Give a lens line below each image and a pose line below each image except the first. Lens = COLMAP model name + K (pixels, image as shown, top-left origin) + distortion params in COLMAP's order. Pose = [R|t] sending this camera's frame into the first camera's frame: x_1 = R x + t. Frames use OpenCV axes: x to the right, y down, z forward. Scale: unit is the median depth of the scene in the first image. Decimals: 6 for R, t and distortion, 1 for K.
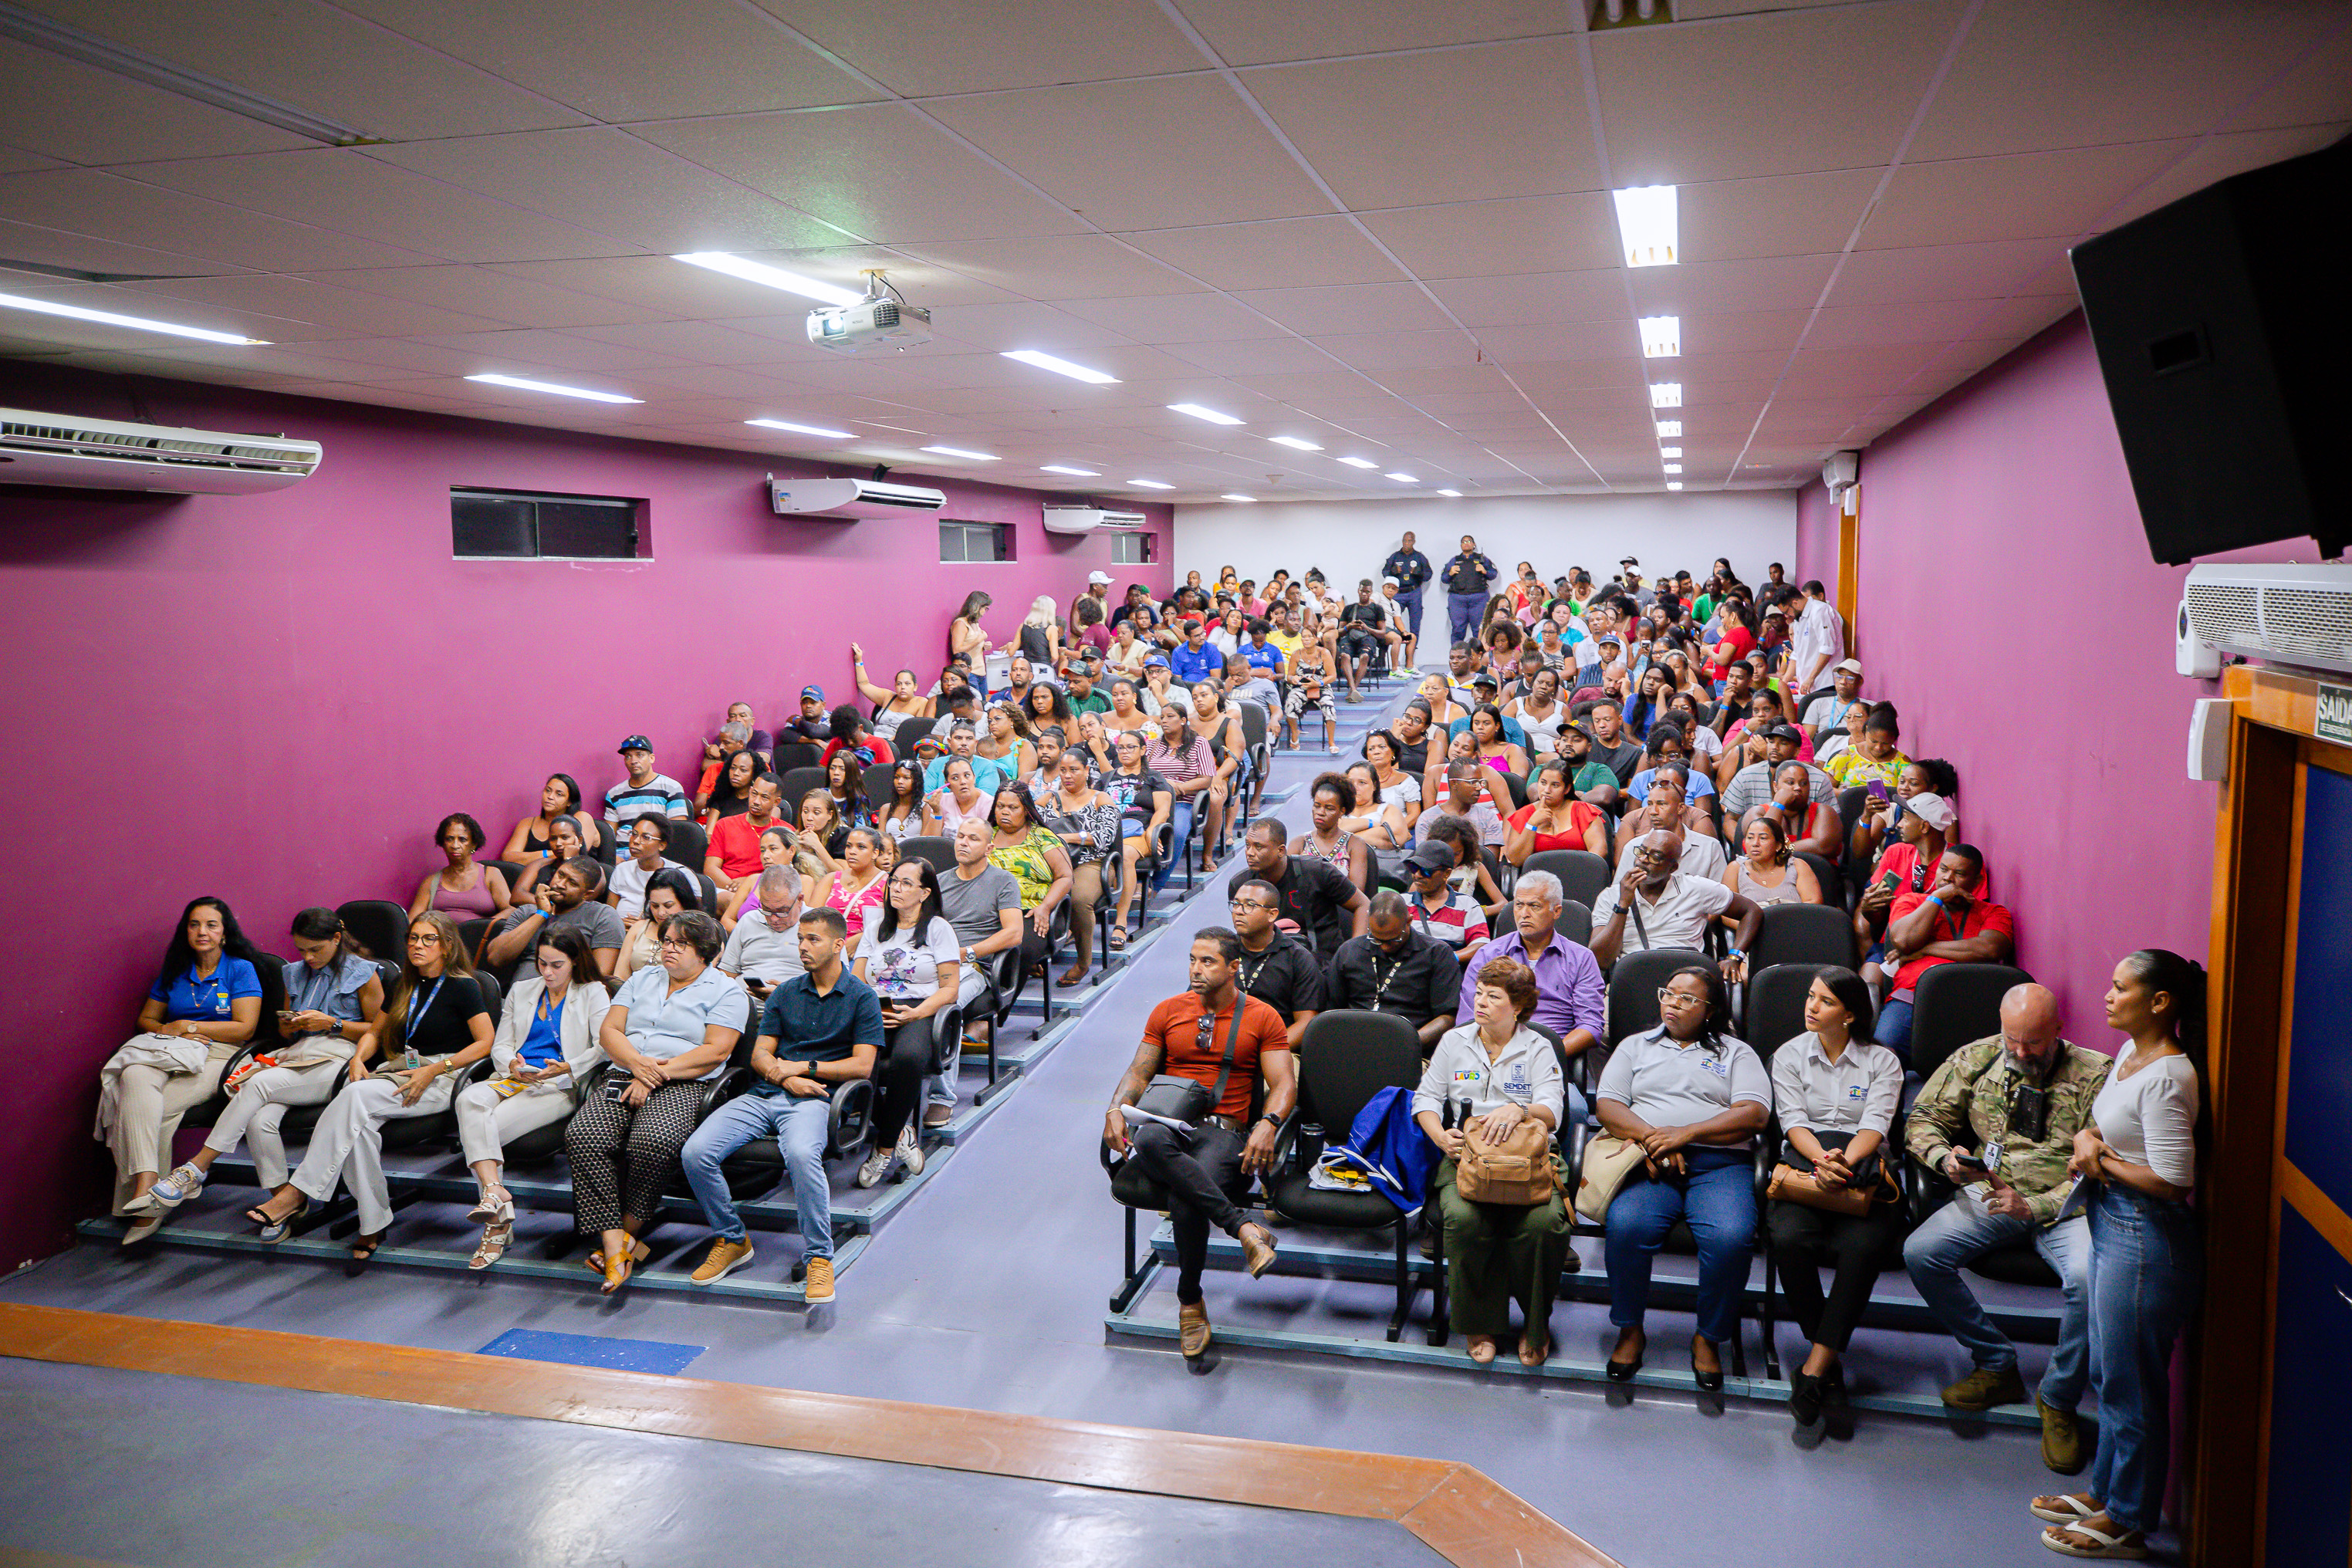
lens RADIAL K [[1874.1, 0, 1176.0], [0, 1874.1, 784.0], [0, 0, 1]] dist [0.005446, 0.006557]
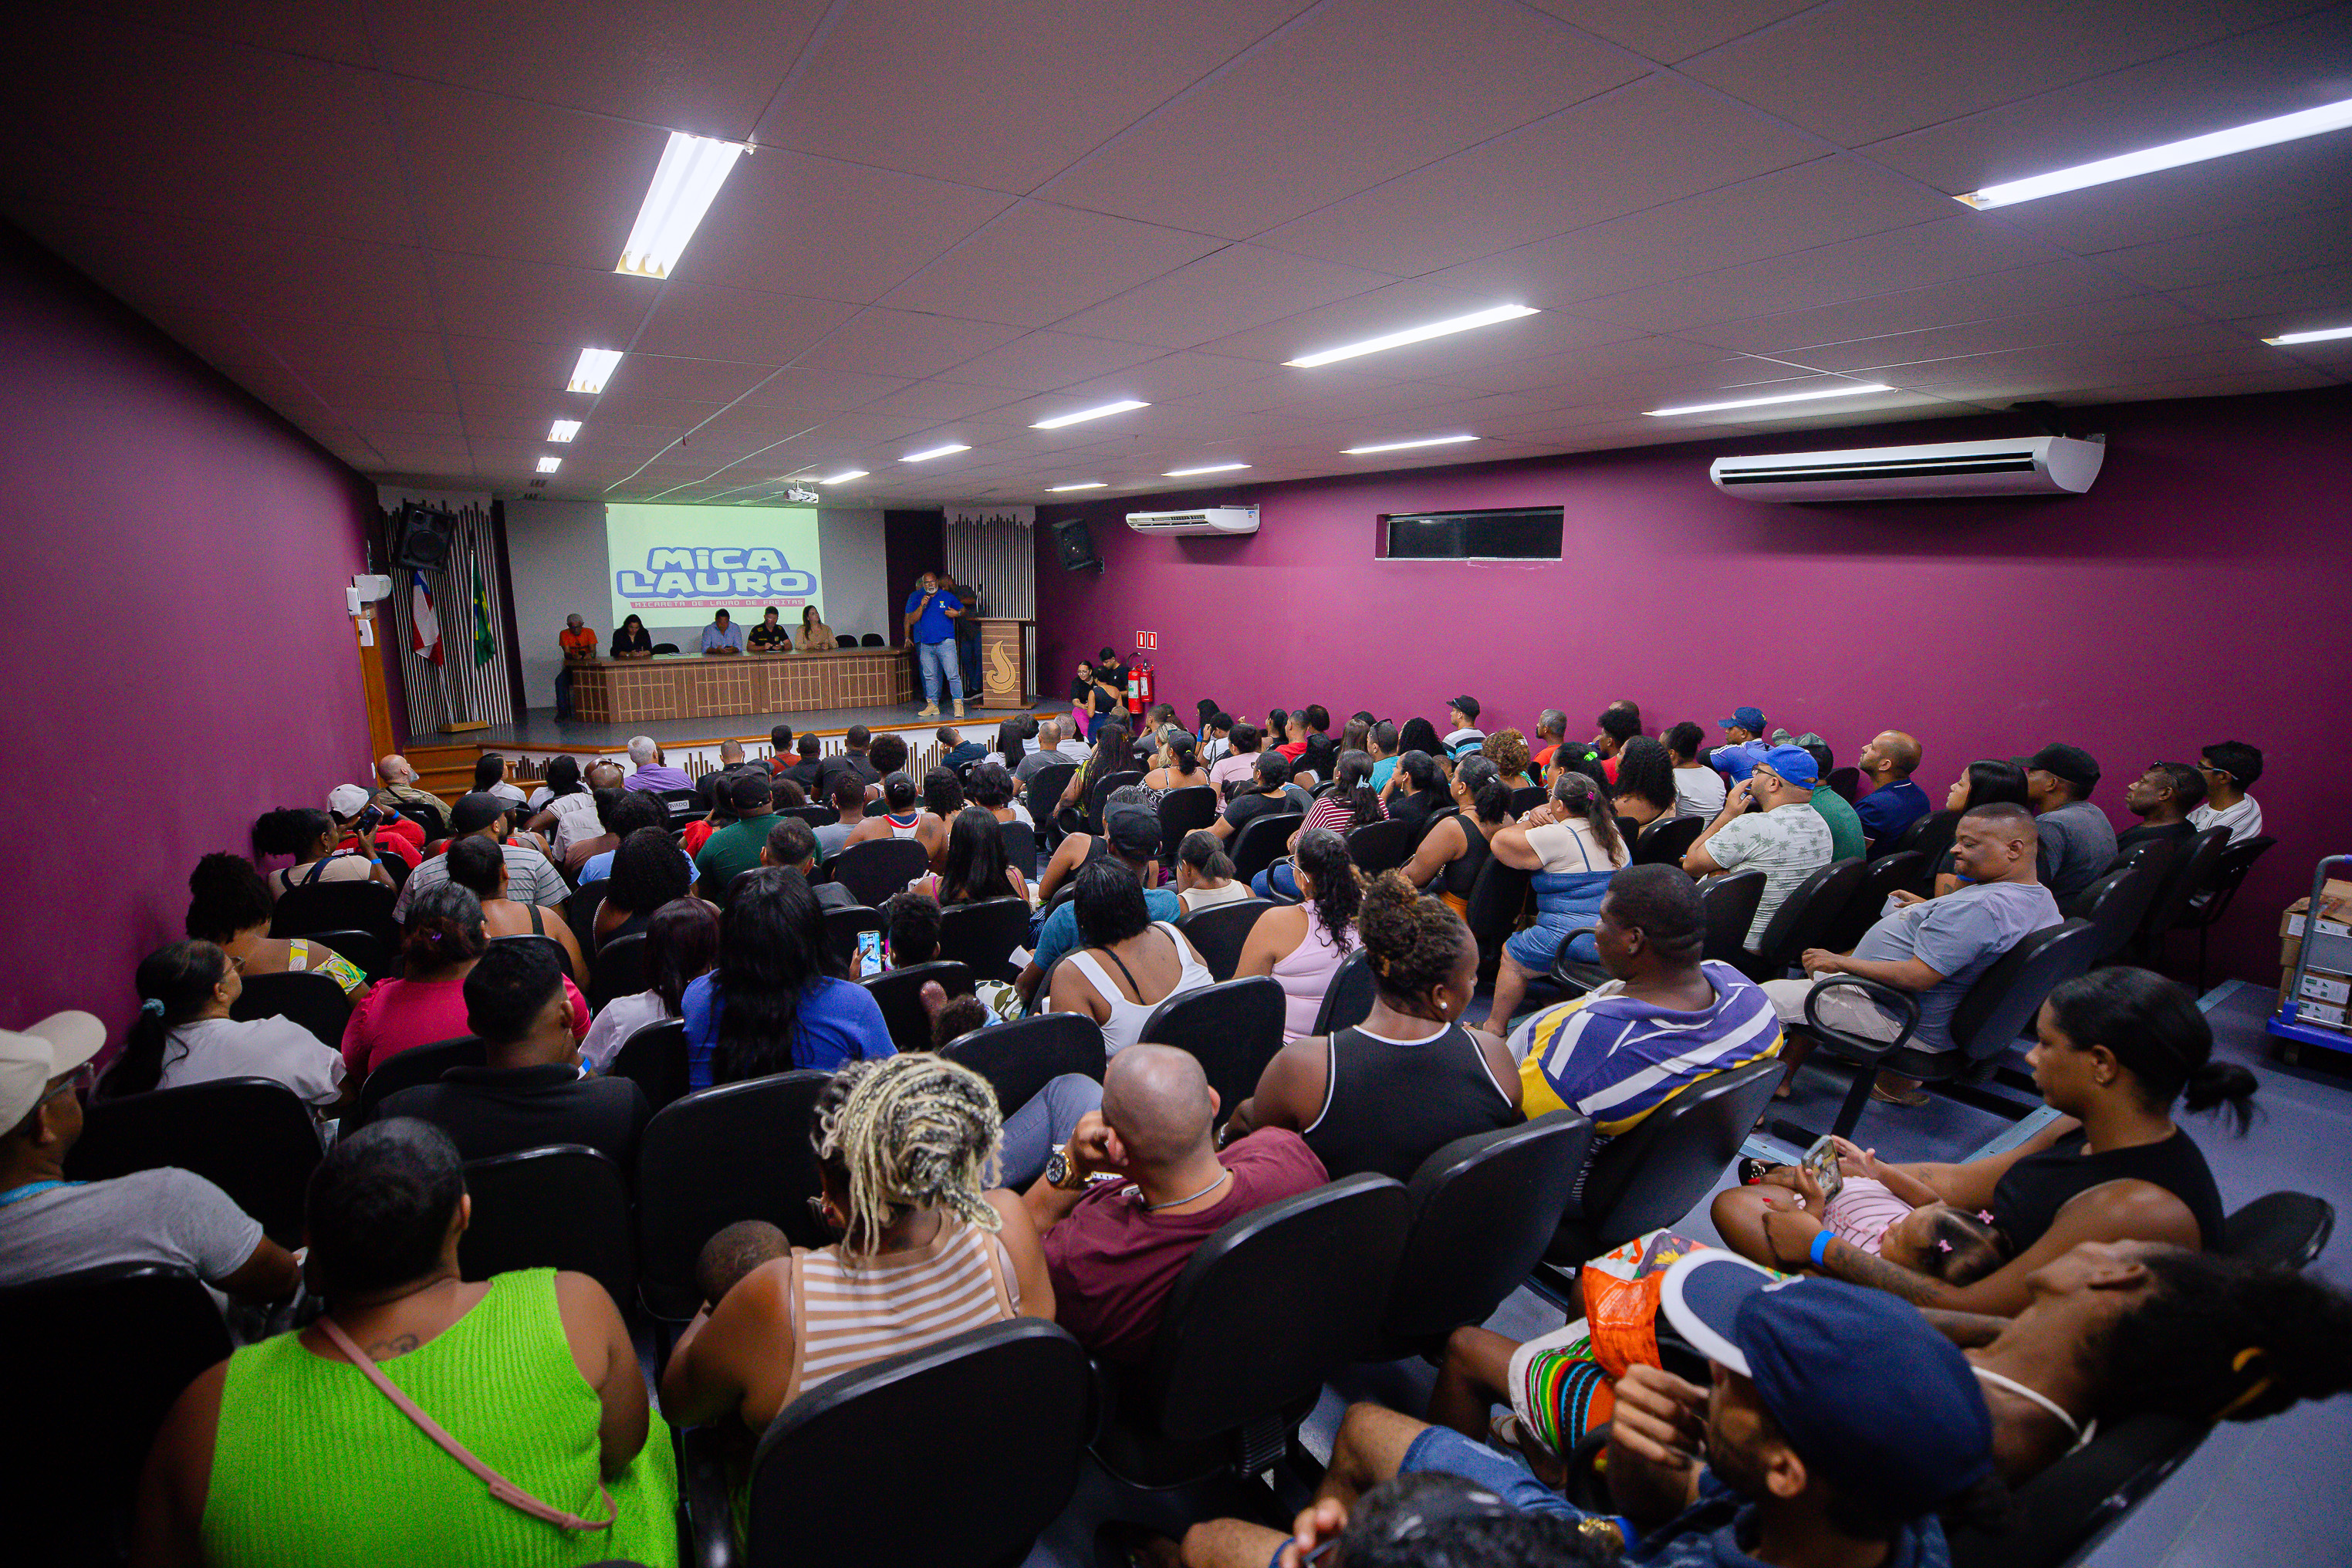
lens RADIAL K [[1099.4, 0, 1157.5], [0, 1099.4, 790.0], [0, 0, 1]] dist [-0.047720, 0.010510]
pose [[-0.707128, 0.151085, -0.690755, 0.733758], [-0.077749, 0.954368, 0.288336, -0.260134], [0.702798, 0.257596, -0.663114, 2.167592]]
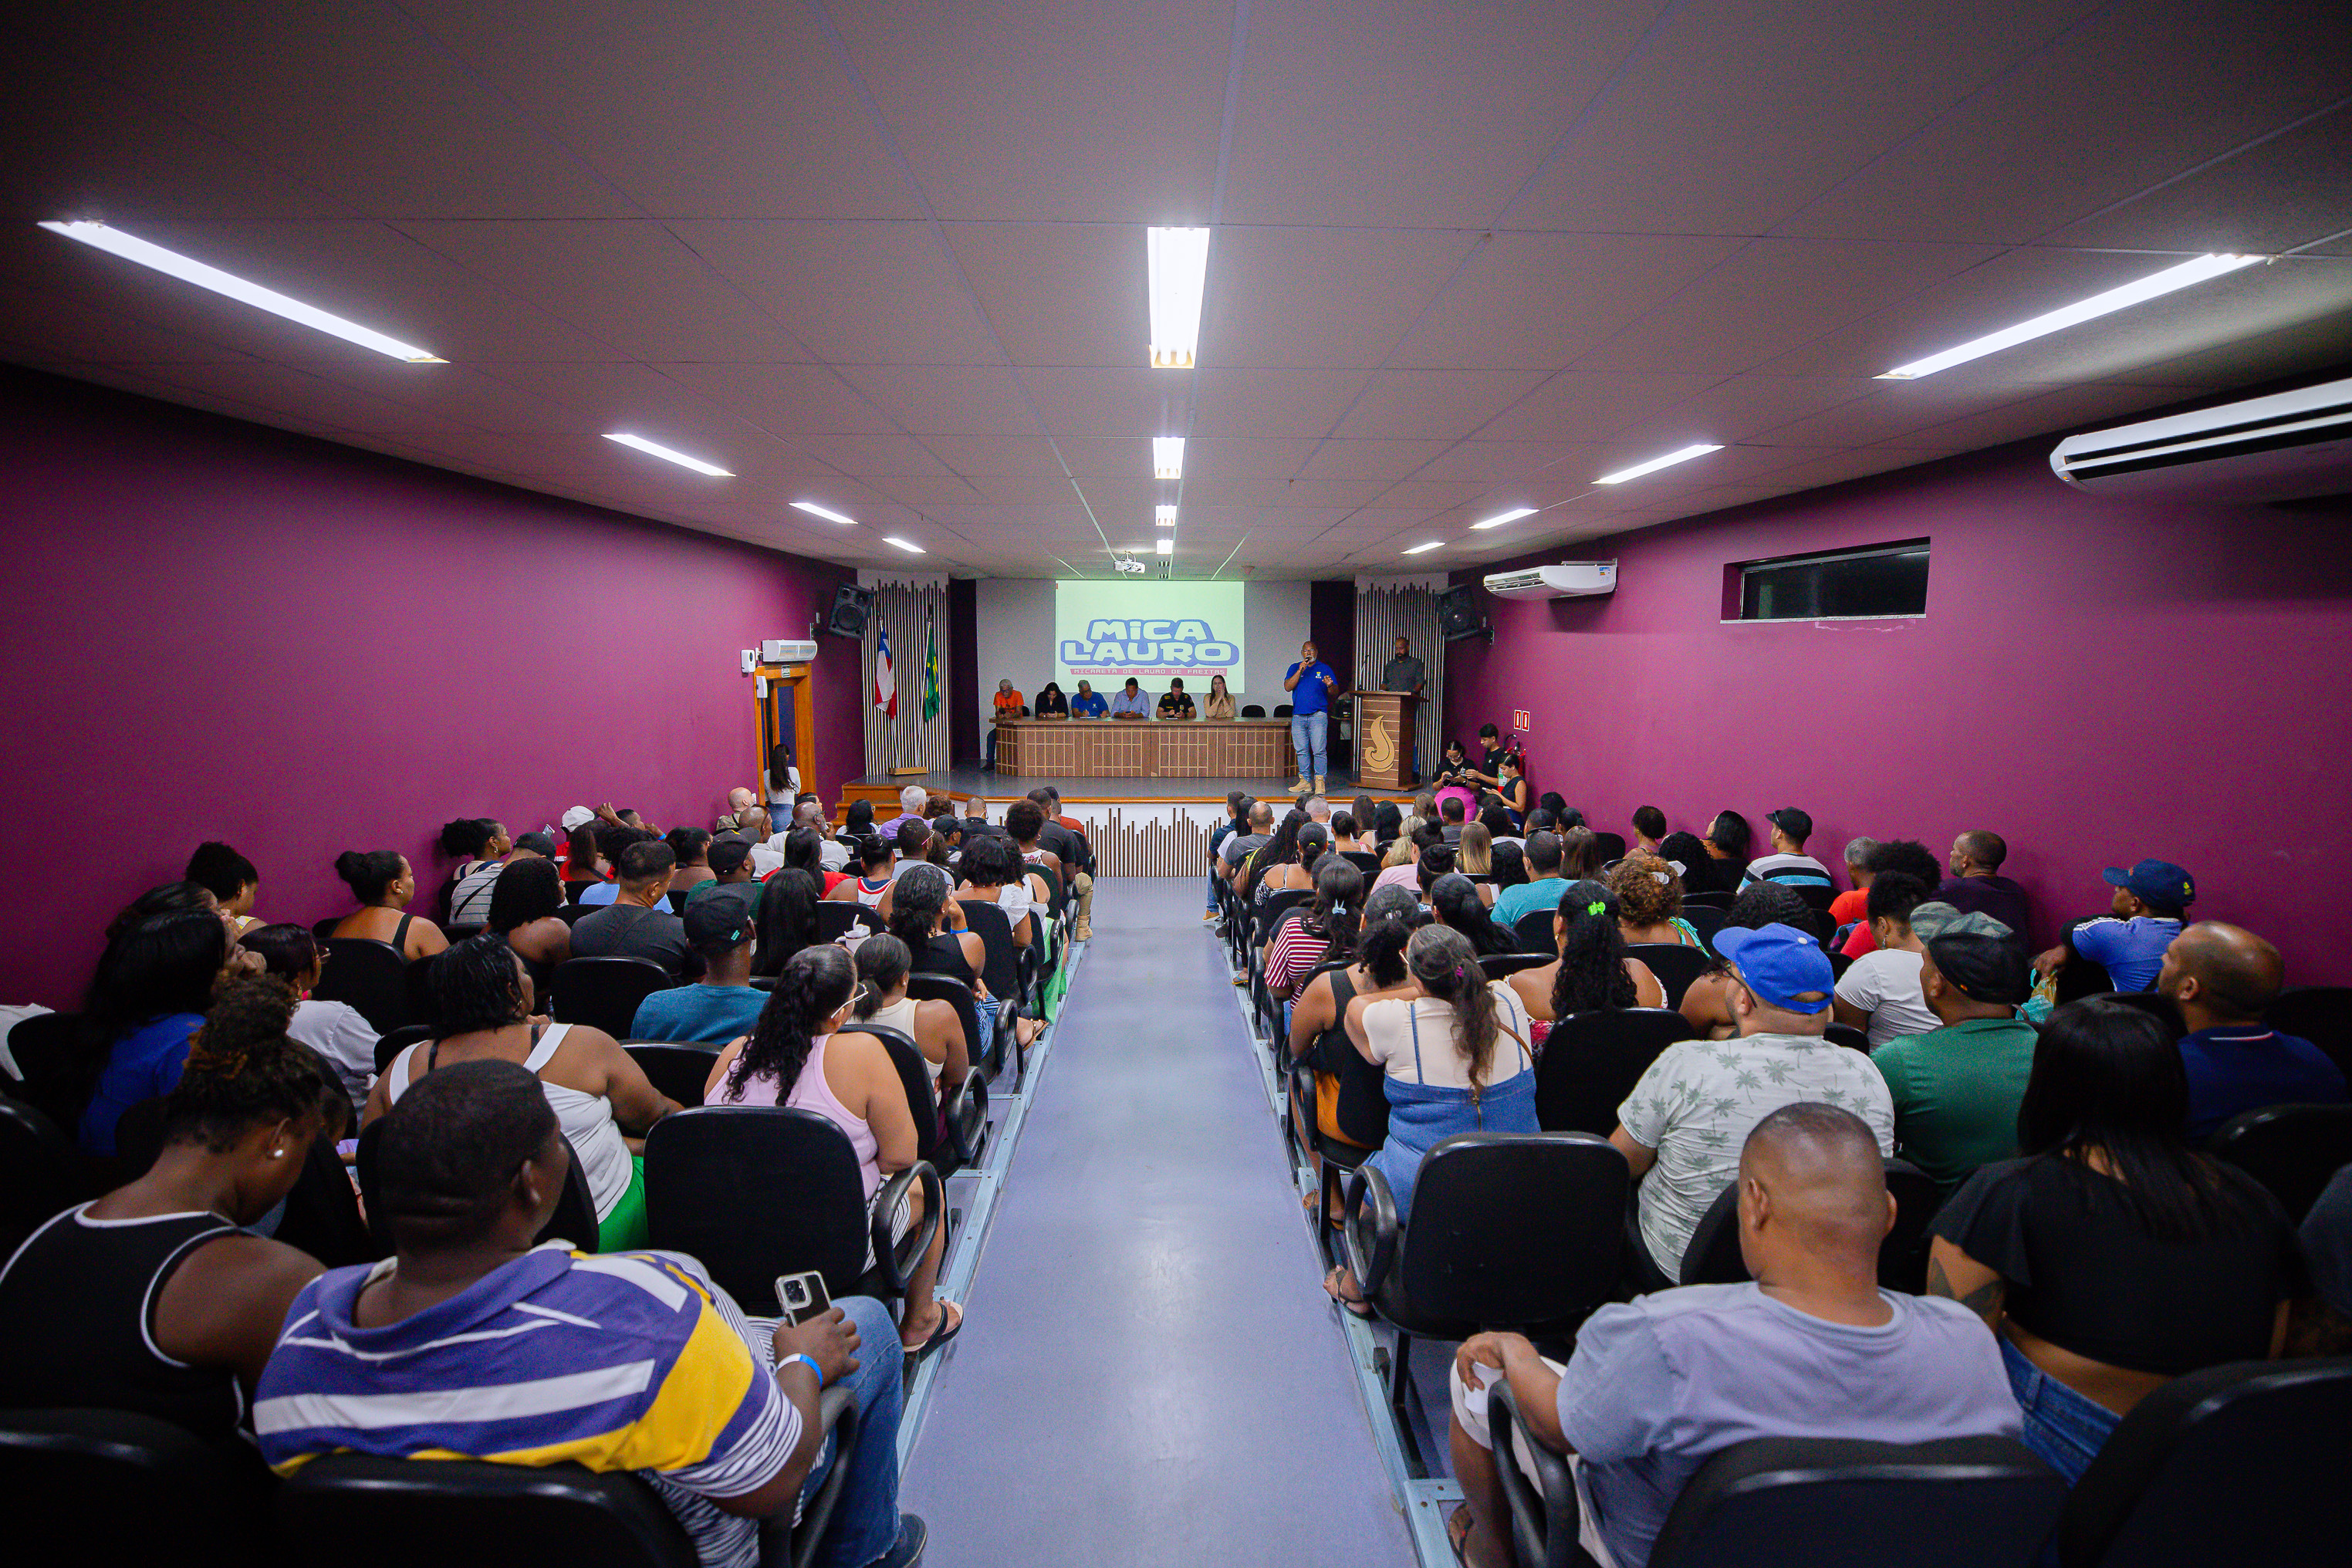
lens RADIAL K [[1099.4, 0, 1157.5], [0, 1099.4, 790.0], [0, 0, 1]] dist [-0.047720, 0.010510]
pose [[-0.973104, 0.042207, -0.226467, 0.289594], [-0.015746, 0.968587, 0.248177, -0.254180], [0.229828, 0.245068, -0.941871, 2.269972]]
